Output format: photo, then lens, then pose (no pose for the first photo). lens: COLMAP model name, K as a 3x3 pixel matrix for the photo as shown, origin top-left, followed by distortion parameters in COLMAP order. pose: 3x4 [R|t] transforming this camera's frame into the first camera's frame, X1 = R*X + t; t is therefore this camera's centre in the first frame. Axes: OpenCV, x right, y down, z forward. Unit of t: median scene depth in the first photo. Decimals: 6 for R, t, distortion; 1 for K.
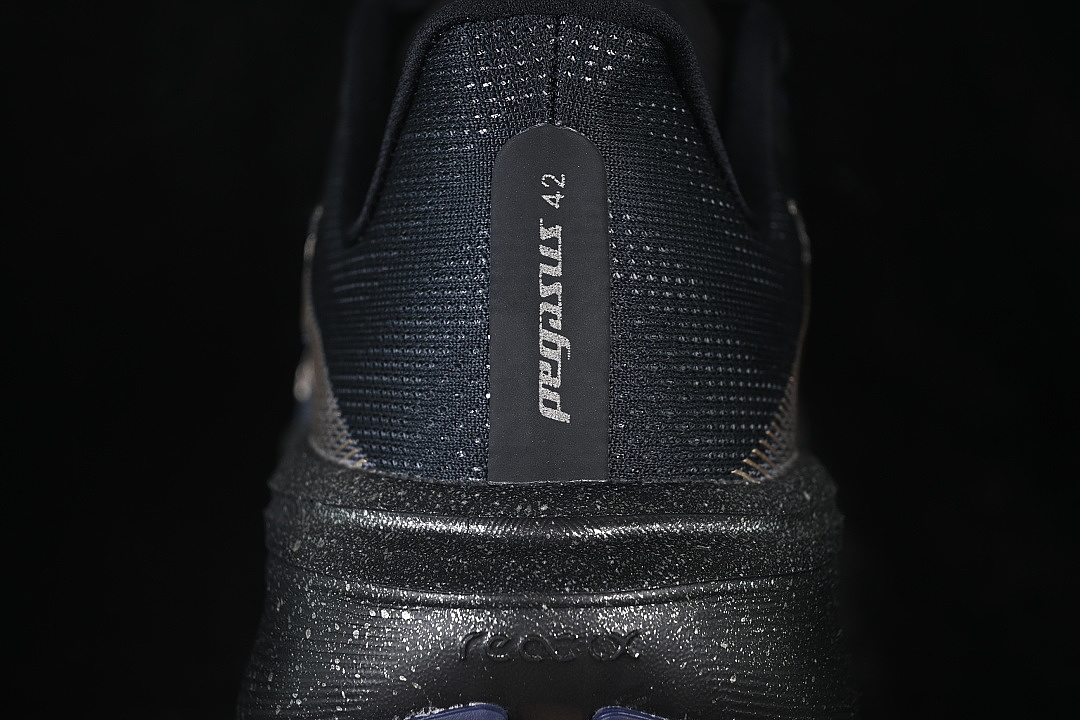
lens RADIAL K [[2303.1, 0, 539.9], [0, 2303.1, 360.3], [0, 0, 1]] dist [-0.131937, 0.000000]
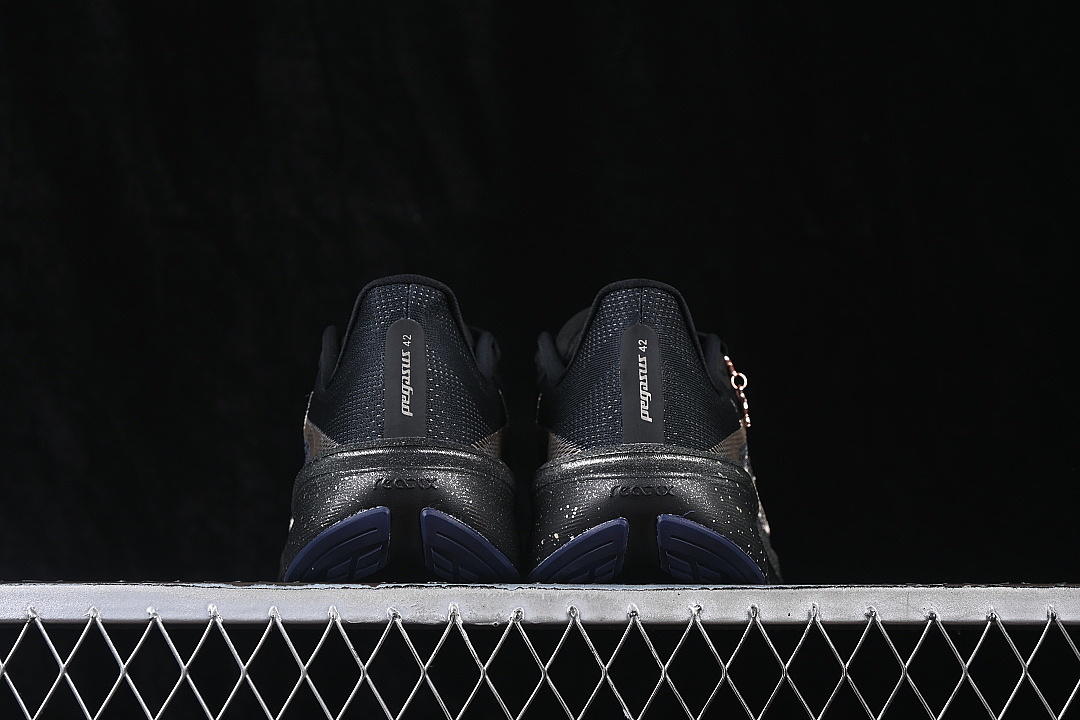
lens RADIAL K [[2303.1, 0, 537.9], [0, 2303.1, 360.8], [0, 0, 1]] dist [-0.131937, 0.000000]
pose [[0.997951, 0.005613, 0.063734, -0.014142], [0.016847, 0.937936, -0.346400, 0.948672], [-0.061723, 0.346764, 0.935919, -1.688418]]
